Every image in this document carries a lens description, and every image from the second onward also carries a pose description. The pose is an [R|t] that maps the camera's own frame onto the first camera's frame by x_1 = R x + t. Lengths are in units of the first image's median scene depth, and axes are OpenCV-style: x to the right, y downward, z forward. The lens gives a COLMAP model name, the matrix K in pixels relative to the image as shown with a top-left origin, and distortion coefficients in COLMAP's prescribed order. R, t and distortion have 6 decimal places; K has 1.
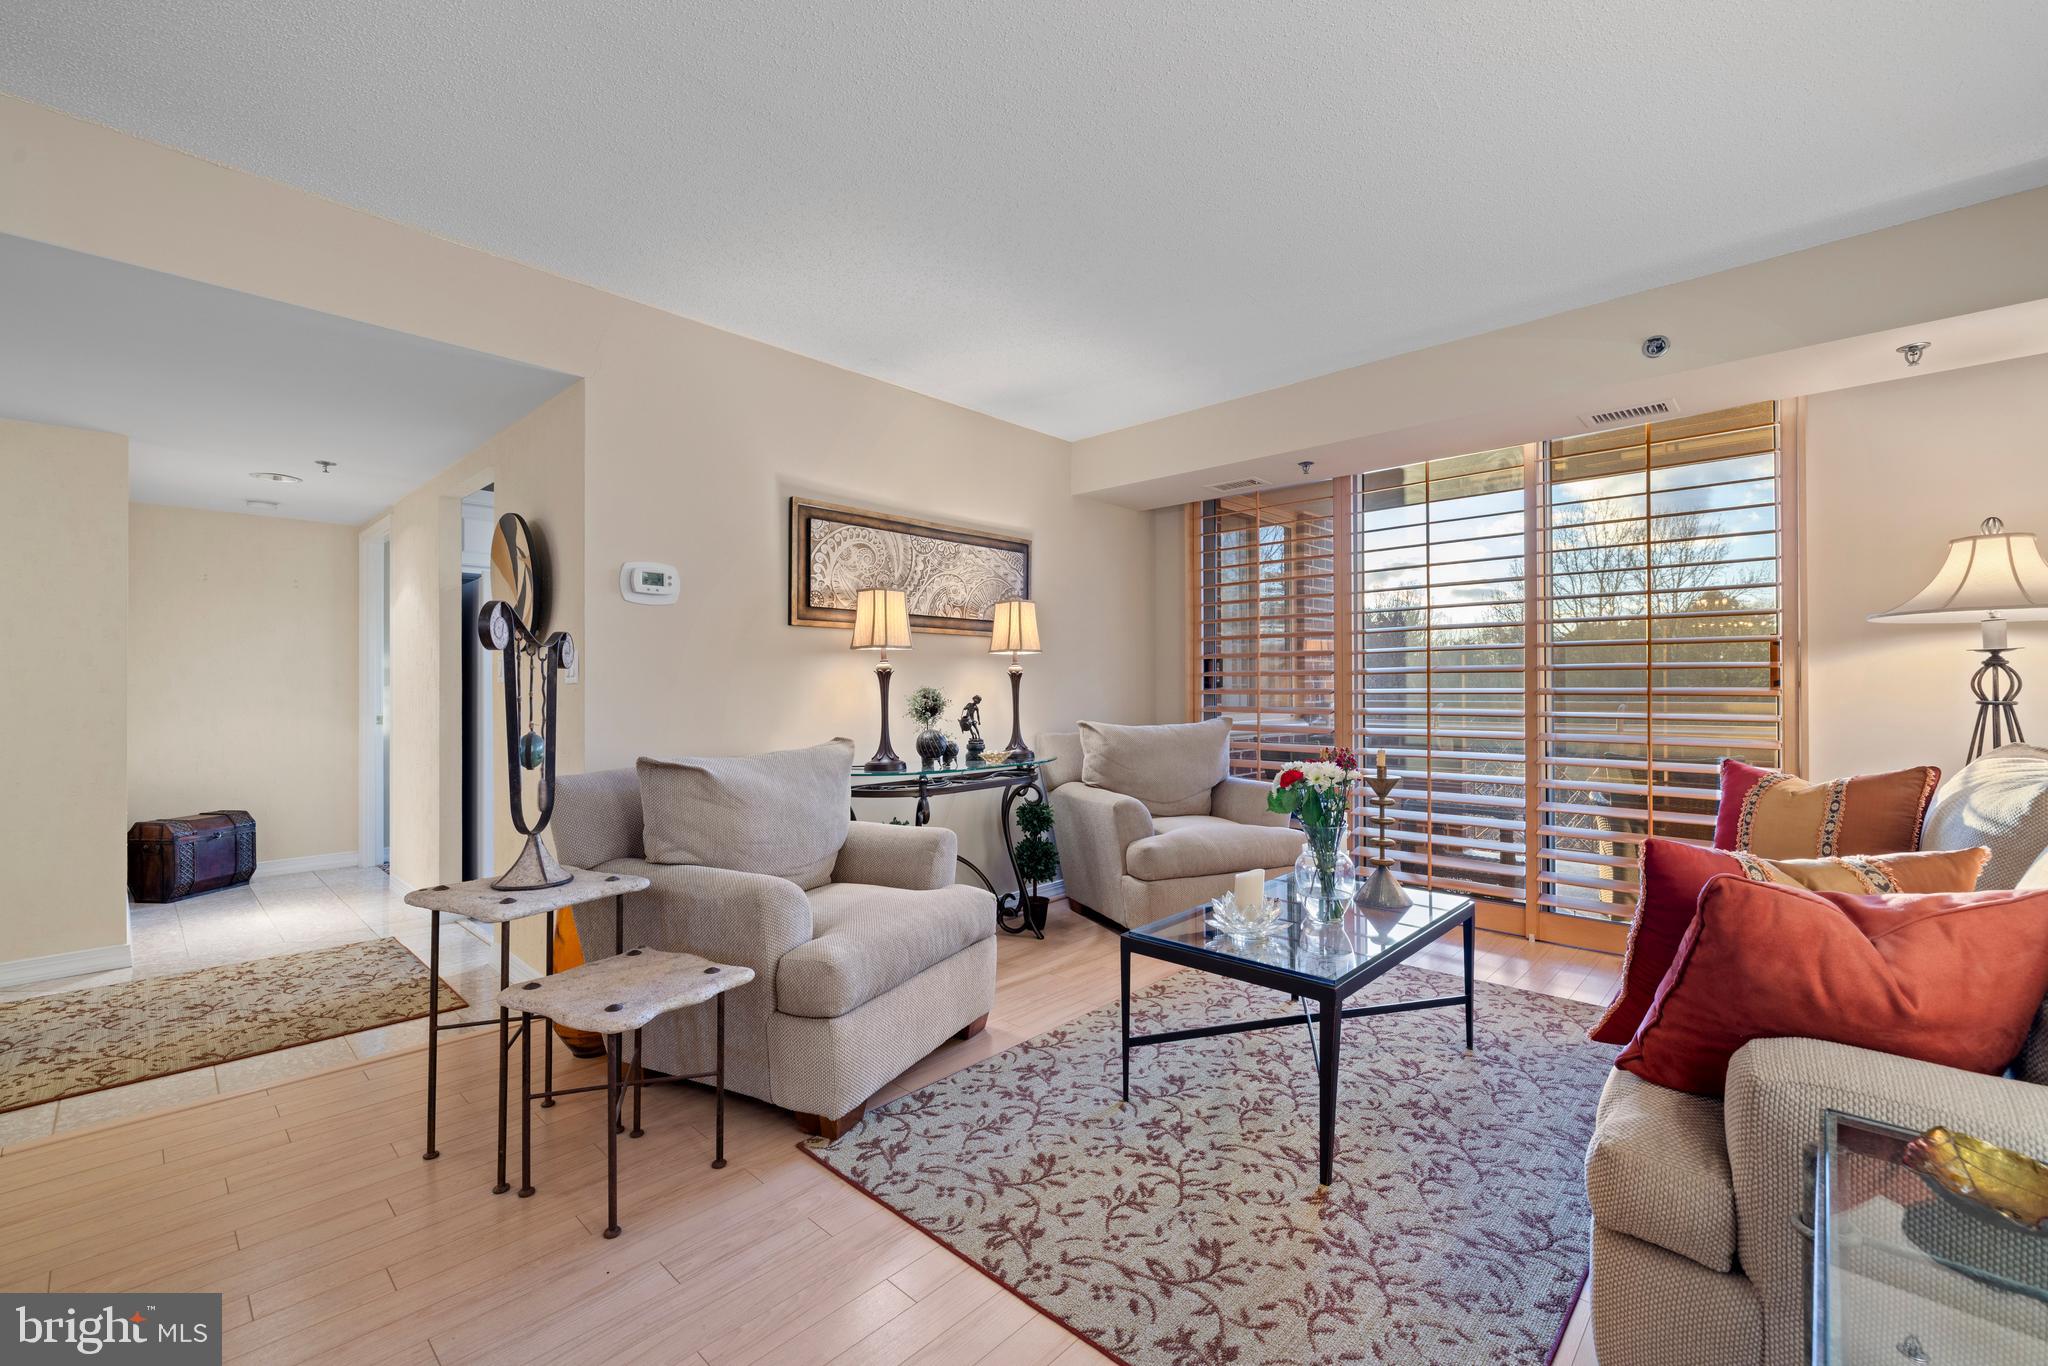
lens RADIAL K [[854.6, 0, 1025.3], [0, 854.6, 679.2], [0, 0, 1]] dist [0.001230, 0.000503]
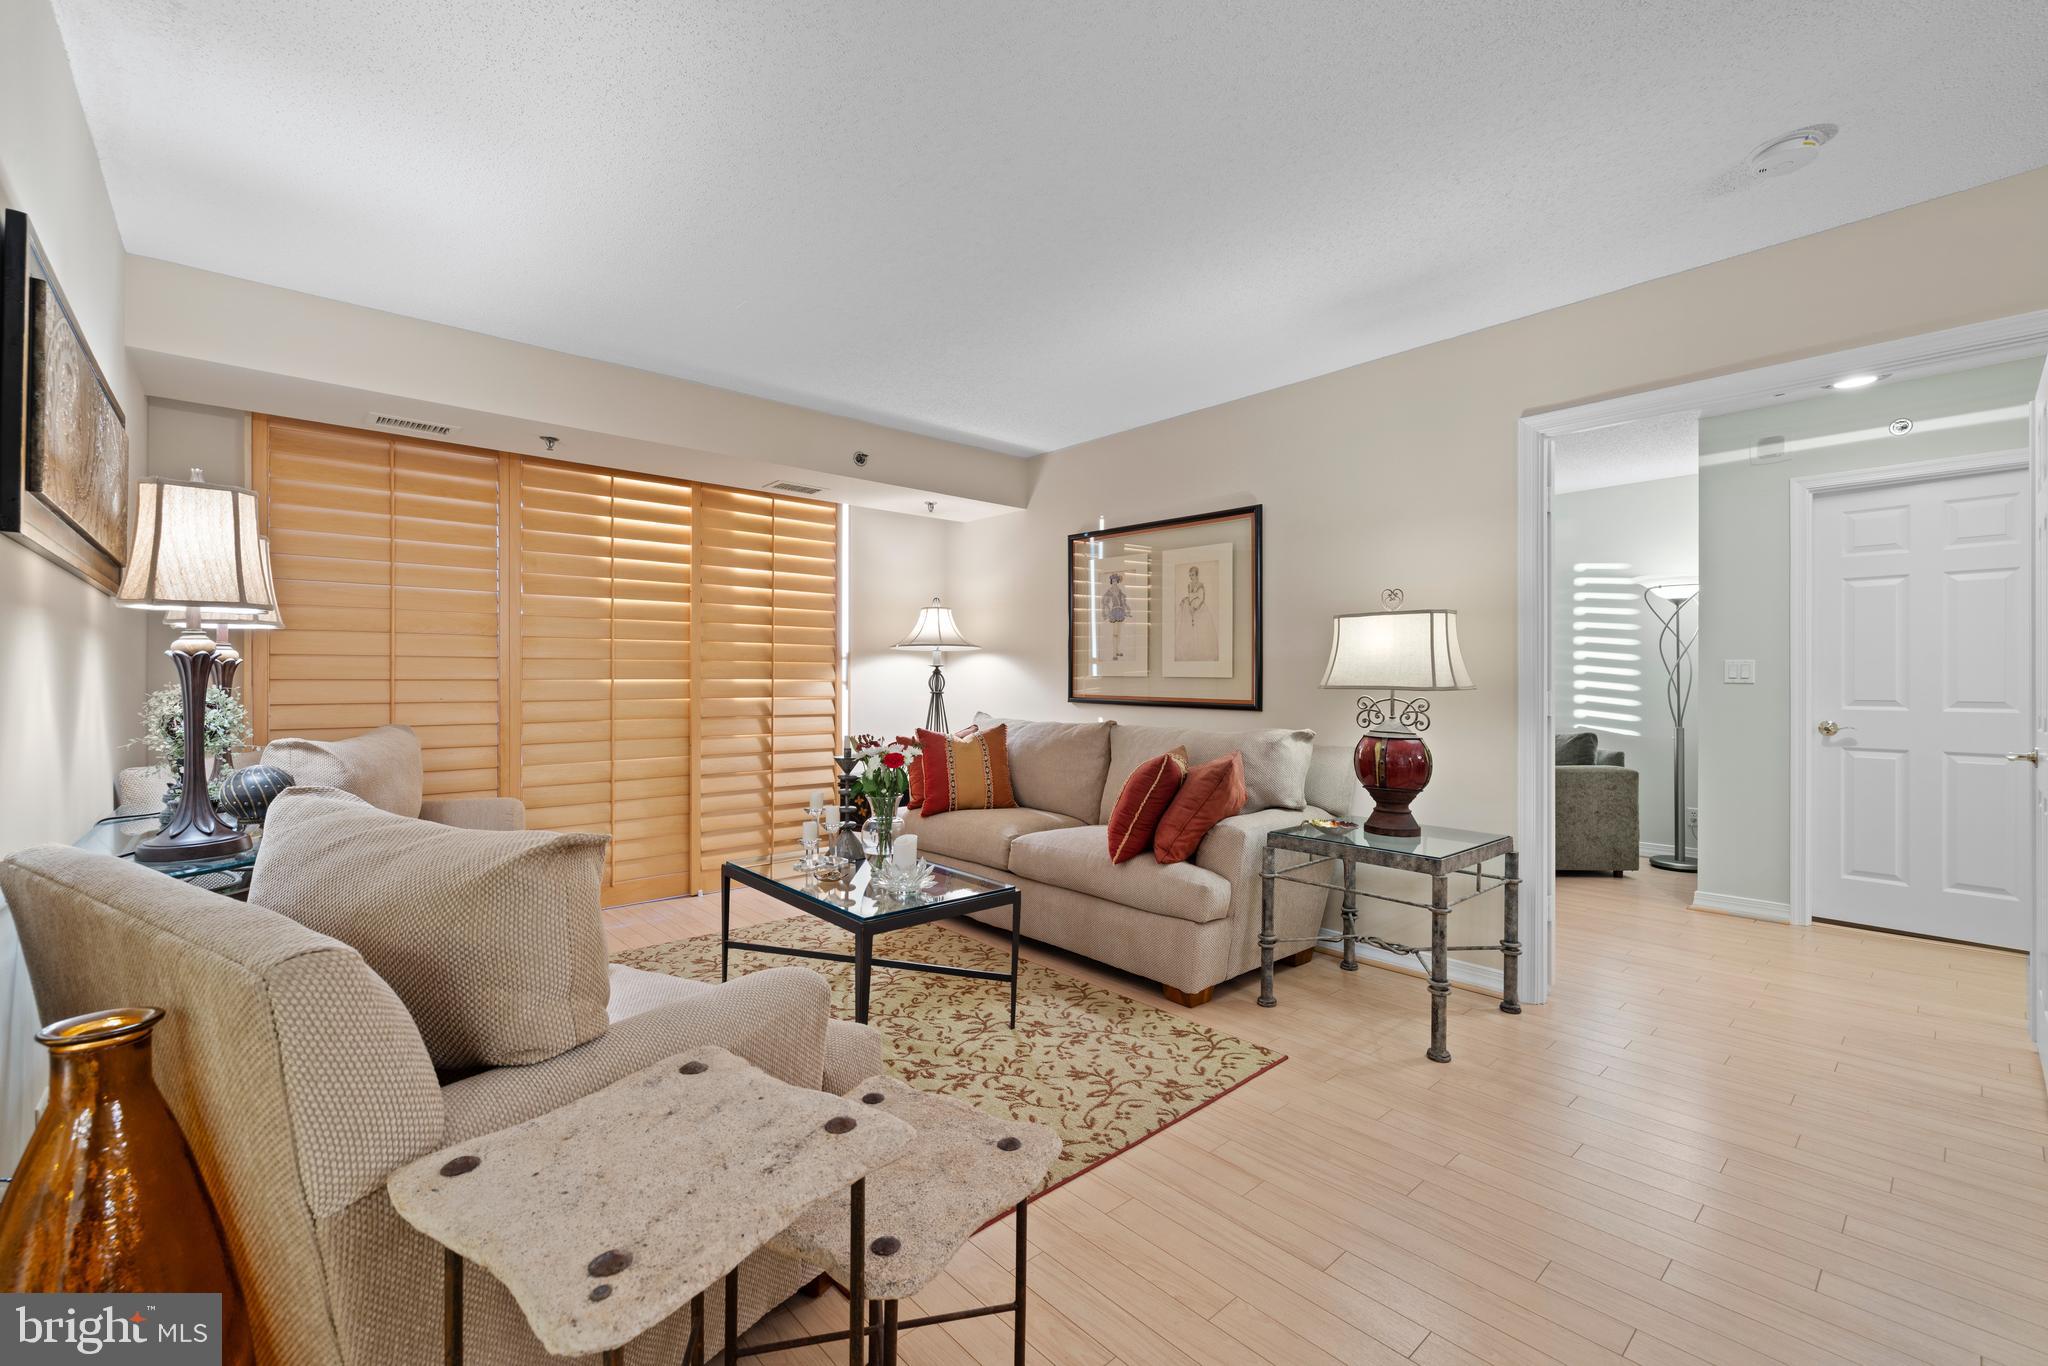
lens RADIAL K [[854.6, 0, 1025.3], [0, 854.6, 679.2], [0, 0, 1]] dist [0.001230, 0.000503]
pose [[0.084515, 0.006856, 0.996399, -0.971572], [-0.010171, 0.999930, -0.006017, 0.005972], [-0.996370, -0.009625, 0.084579, 0.764549]]
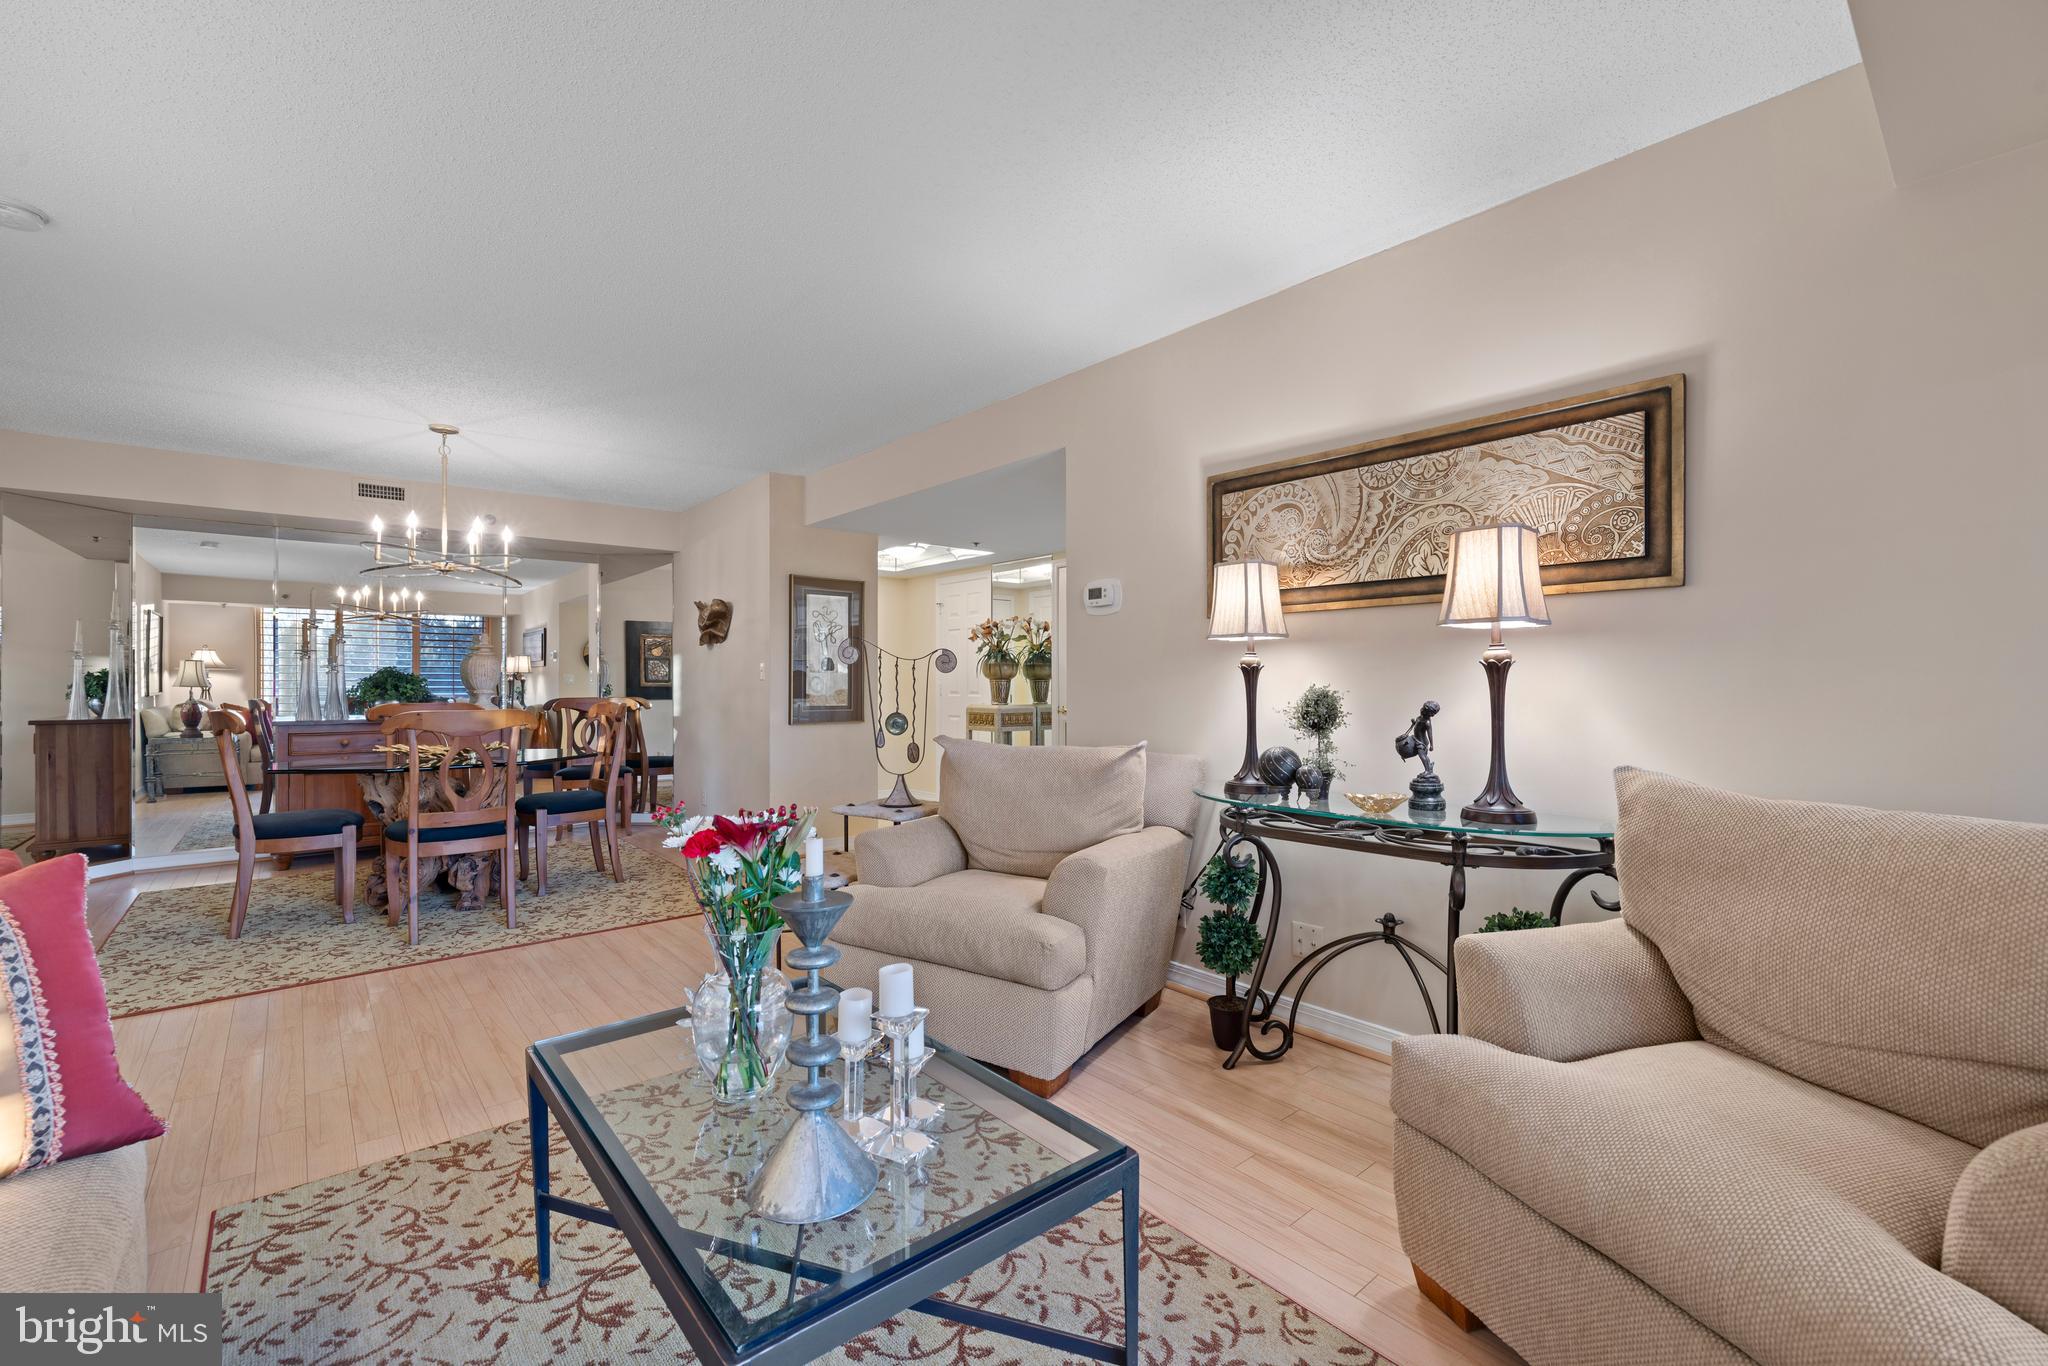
lens RADIAL K [[854.6, 0, 1025.3], [0, 854.6, 679.2], [0, 0, 1]] dist [0.001230, 0.000503]
pose [[-0.106117, -0.001934, -0.994352, 1.009009], [0.008439, 0.999960, -0.002845, 0.004289], [0.994318, -0.008694, -0.106097, 1.387838]]
